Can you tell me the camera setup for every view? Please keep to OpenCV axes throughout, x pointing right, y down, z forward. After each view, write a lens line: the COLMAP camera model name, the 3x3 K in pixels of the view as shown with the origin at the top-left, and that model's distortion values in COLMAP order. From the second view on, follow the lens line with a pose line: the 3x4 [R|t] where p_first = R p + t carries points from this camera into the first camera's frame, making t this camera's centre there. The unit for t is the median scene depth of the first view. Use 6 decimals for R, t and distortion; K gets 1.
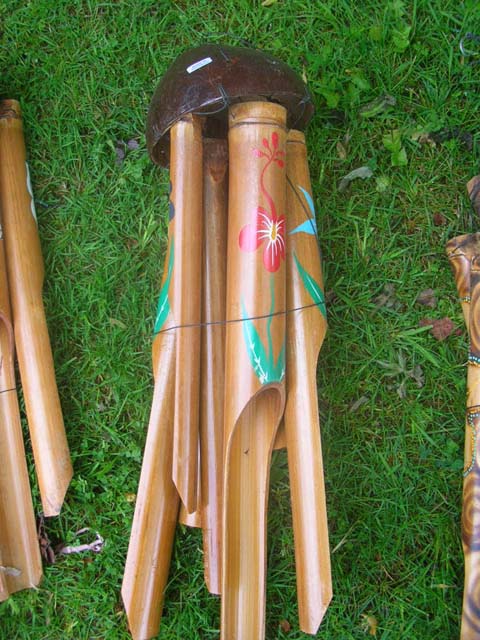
lens RADIAL K [[675.8, 0, 240.8], [0, 675.8, 322.4], [0, 0, 1]] dist [-0.130757, 0.000000]
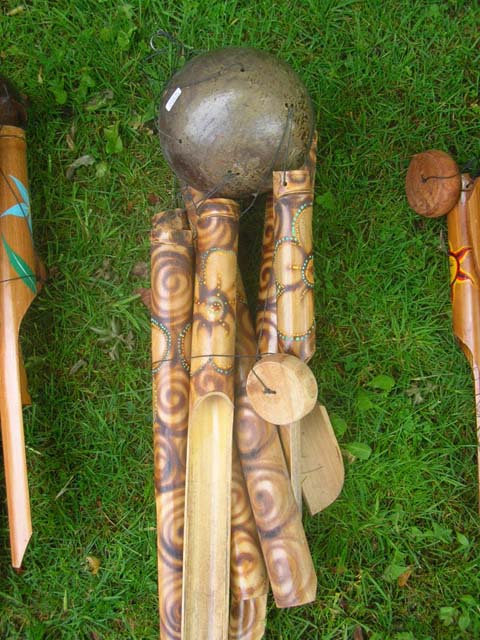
lens RADIAL K [[675.8, 0, 239.7], [0, 675.8, 318.8], [0, 0, 1]] dist [-0.130757, 0.000000]
pose [[0.998321, -0.032352, 0.048057, 0.383249], [0.032390, 0.999475, -0.000019, 0.048967], [-0.048031, 0.001576, 0.998845, -0.124172]]
